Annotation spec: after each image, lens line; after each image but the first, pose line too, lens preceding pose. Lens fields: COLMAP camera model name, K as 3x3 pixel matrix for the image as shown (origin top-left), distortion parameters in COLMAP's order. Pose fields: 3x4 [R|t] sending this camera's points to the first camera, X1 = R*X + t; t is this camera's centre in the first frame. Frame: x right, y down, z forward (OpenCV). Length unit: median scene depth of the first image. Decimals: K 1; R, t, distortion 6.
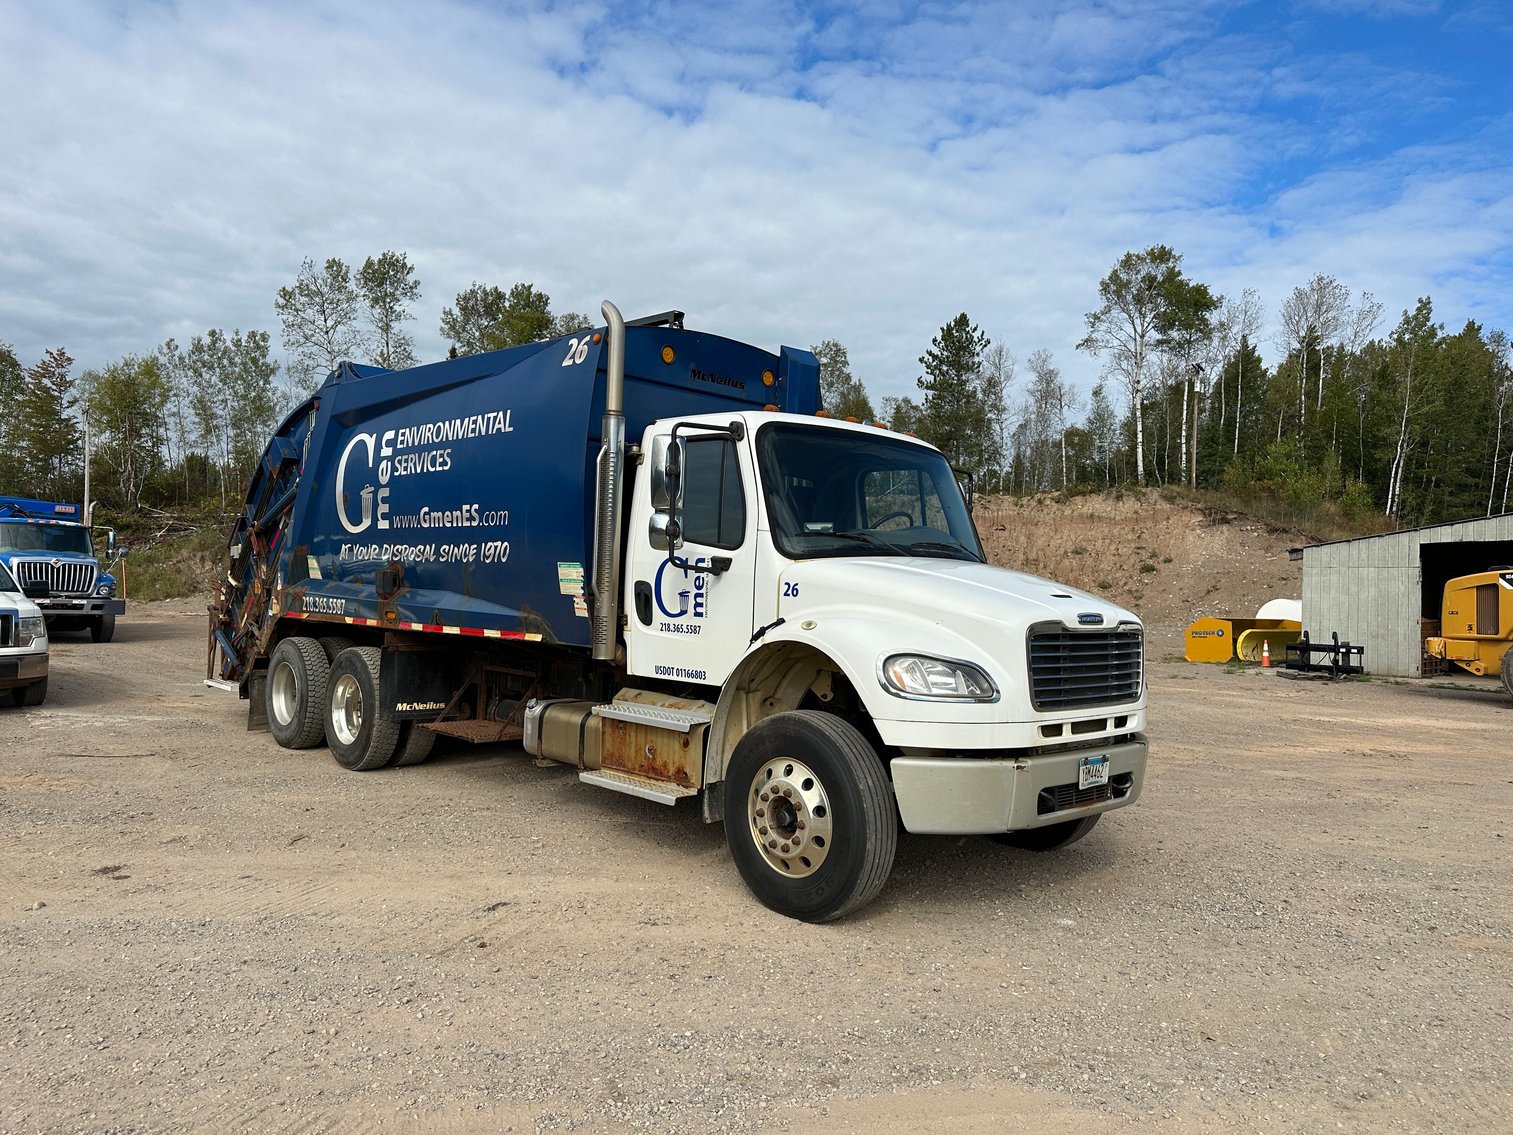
lens RADIAL K [[1056.6, 0, 736.3], [0, 1056.6, 574.2], [0, 0, 1]] dist [0.002080, -0.005517]
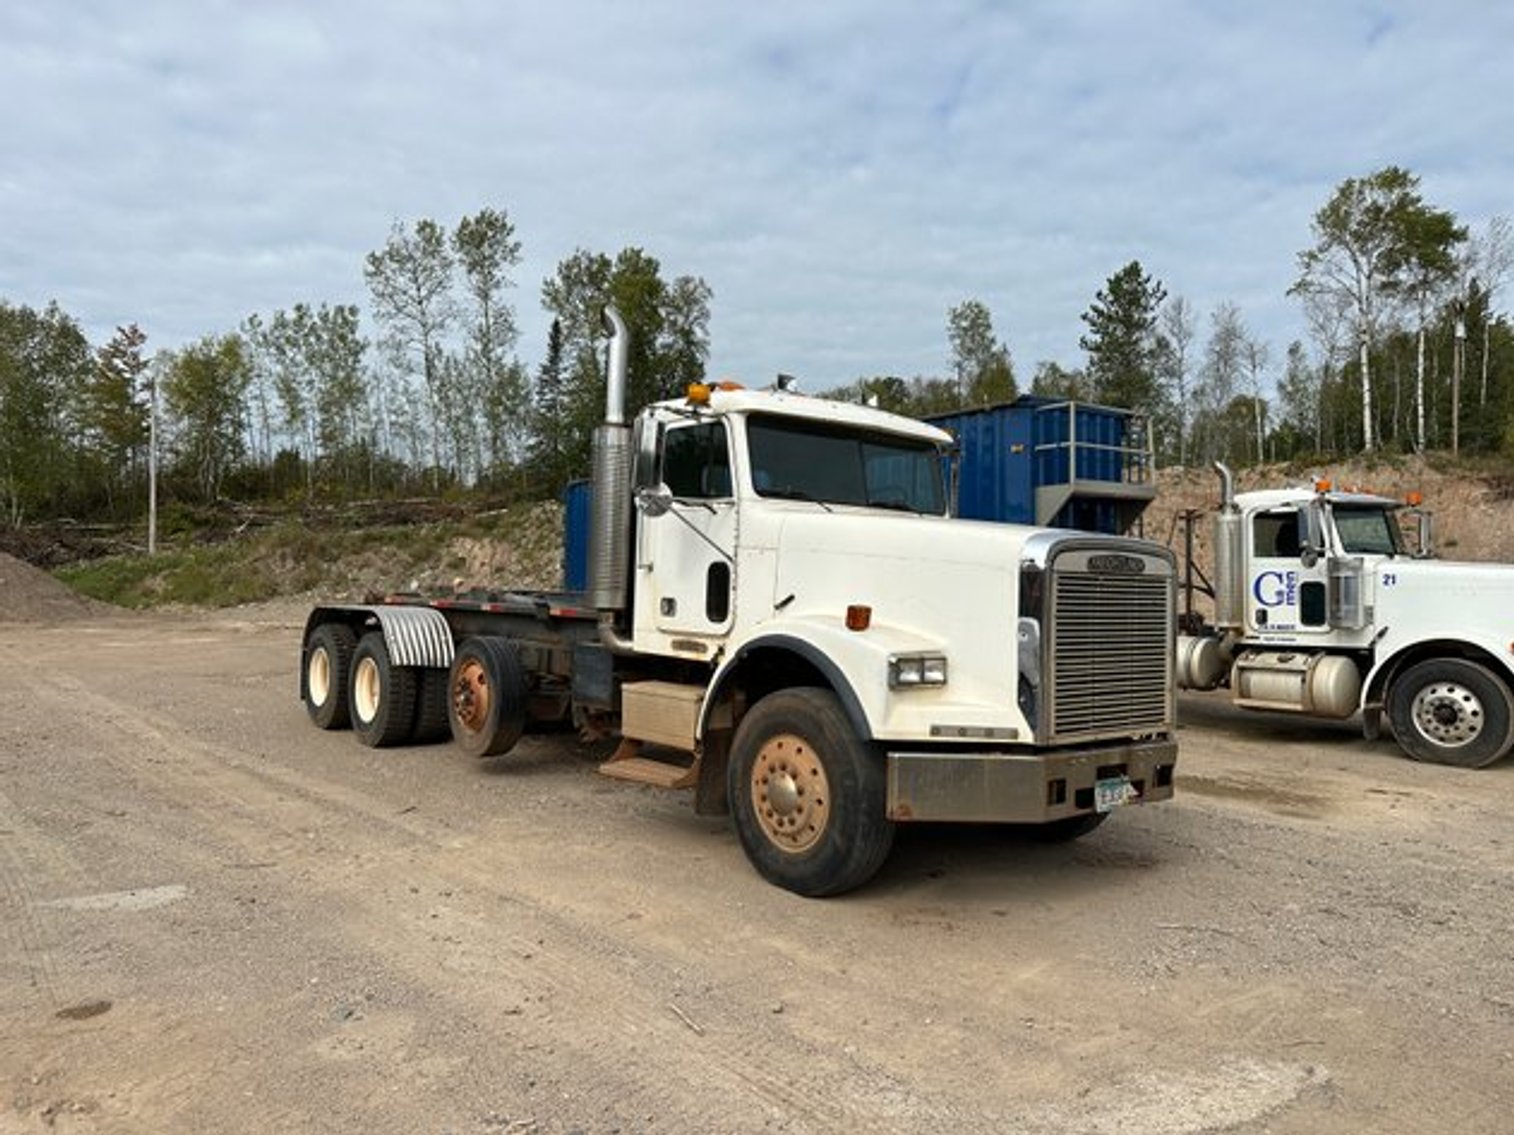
lens RADIAL K [[1046.8, 0, 730.5], [0, 1046.8, 571.2], [0, 0, 1]] dist [0.092225, -0.149847]
pose [[0.996511, -0.011402, -0.082674, -0.052913], [0.011705, 0.999926, 0.003181, -0.000648], [0.082632, -0.004138, 0.996572, 0.125078]]
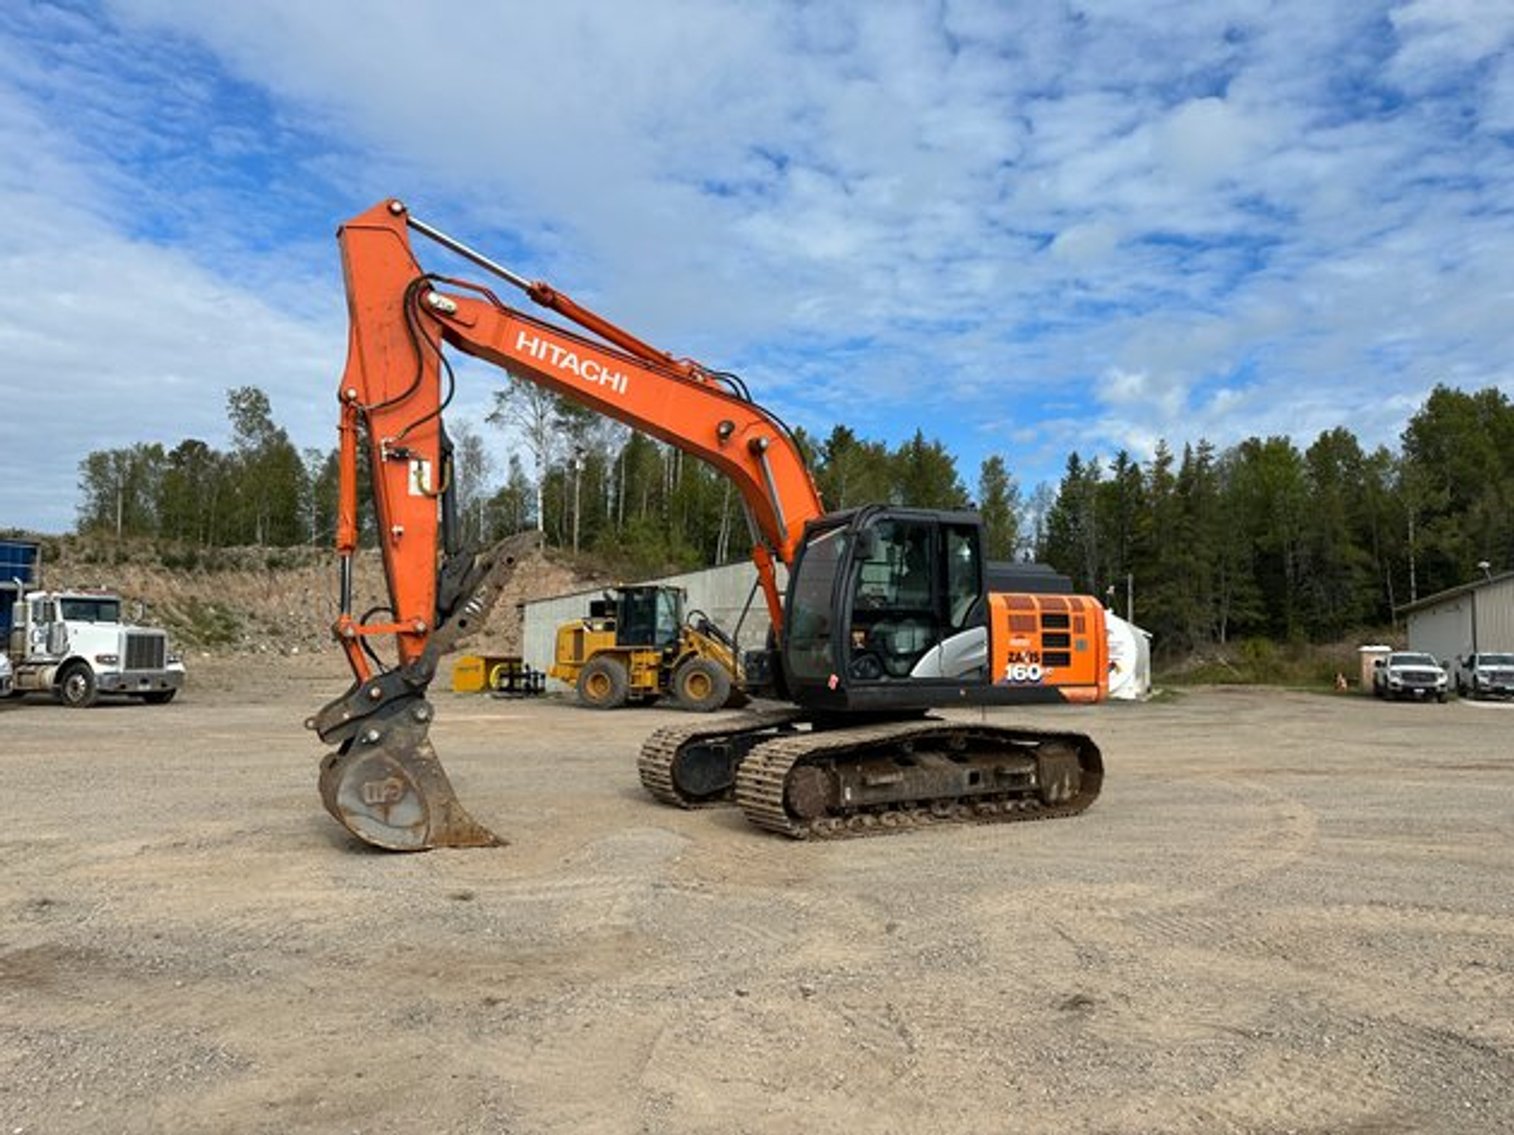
lens RADIAL K [[1029.2, 0, 758.5], [0, 1029.2, 600.9], [0, 0, 1]] dist [0.052832, -0.000708]
pose [[0.876424, 0.008568, 0.481464, 0.047959], [0.000764, 0.999816, -0.019183, -0.001039], [-0.481540, 0.017180, 0.876256, -0.105245]]
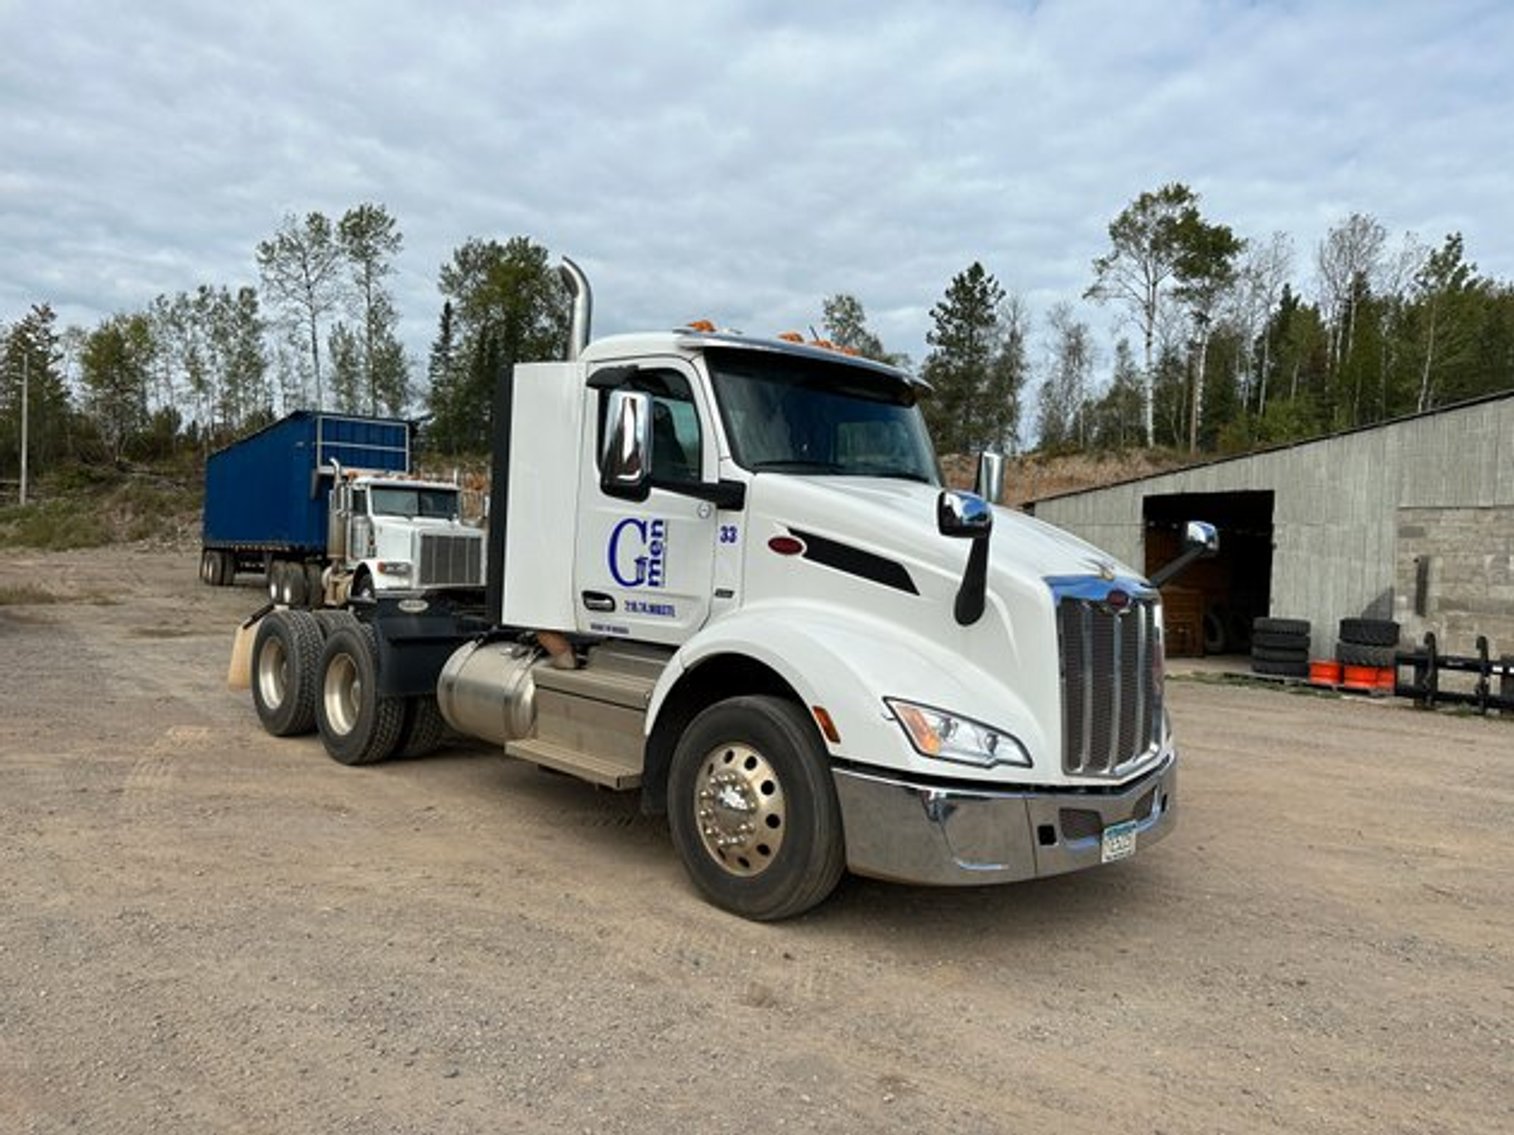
lens RADIAL K [[1057.3, 0, 736.8], [0, 1057.3, 574.2], [0, 0, 1]] dist [0.002080, -0.005517]
pose [[0.994629, 0.019316, -0.101684, 0.120692], [-0.016108, 0.999349, 0.032272, 0.002995], [0.102241, -0.030461, 0.994293, 0.041291]]
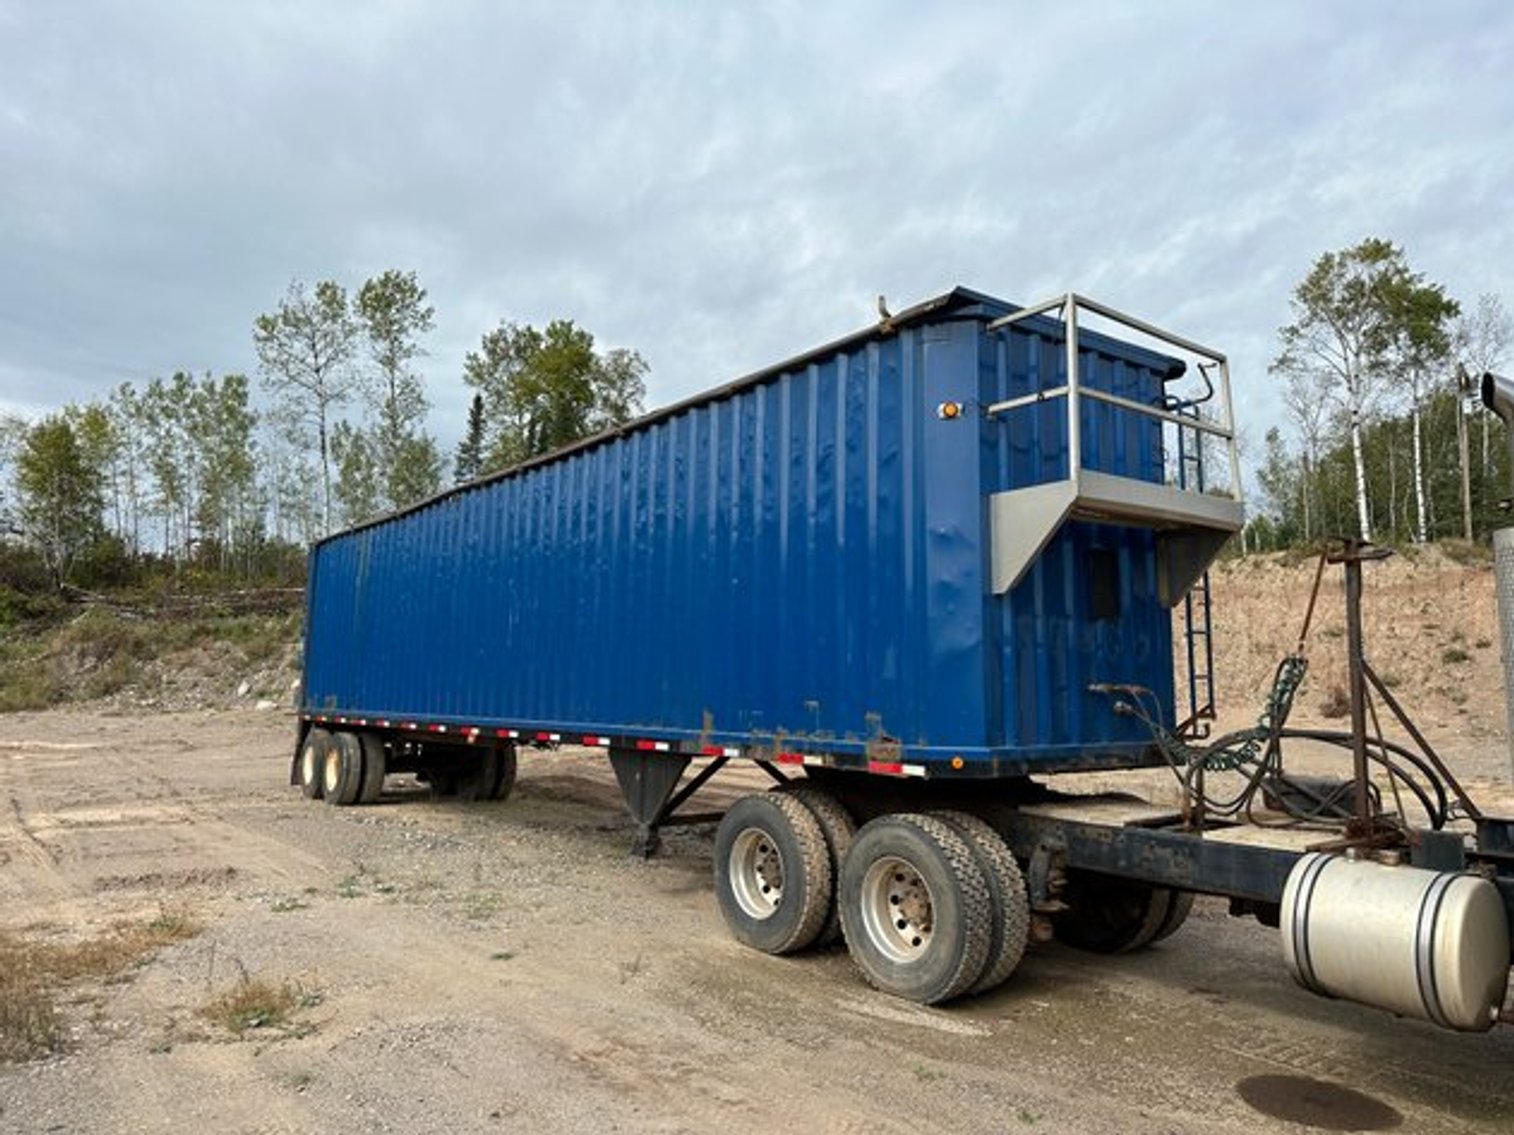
lens RADIAL K [[1056.5, 0, 733.7], [0, 1056.5, 569.3], [0, 0, 1]] dist [0.045881, -0.057017]
pose [[0.998719, -0.012246, -0.049101, -0.032425], [0.007638, 0.995641, -0.092960, -0.000590], [0.050026, 0.092465, 0.994458, 0.223453]]
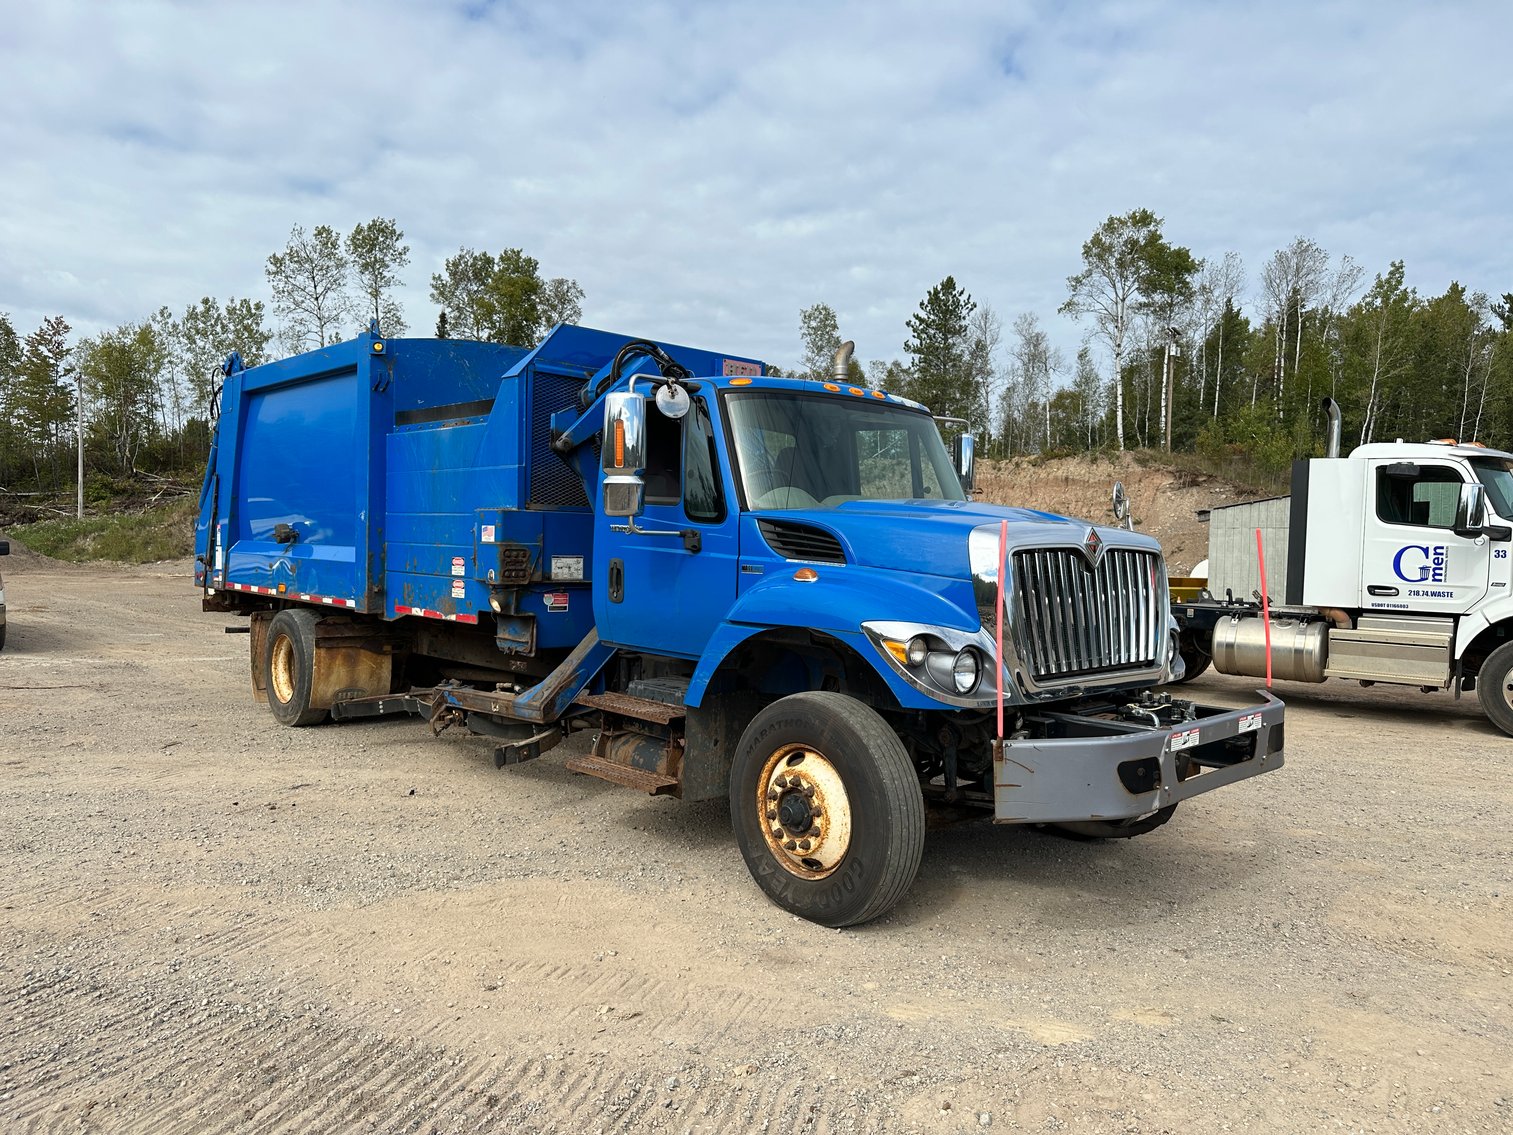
lens RADIAL K [[1059.8, 0, 736.4], [0, 1059.8, 569.3], [0, 0, 1]] dist [0.002397, -0.004384]
pose [[0.999965, -0.001344, -0.008292, 0.022908], [0.001594, 0.999541, 0.030251, 0.000511], [0.008247, -0.030263, 0.999508, -0.021137]]
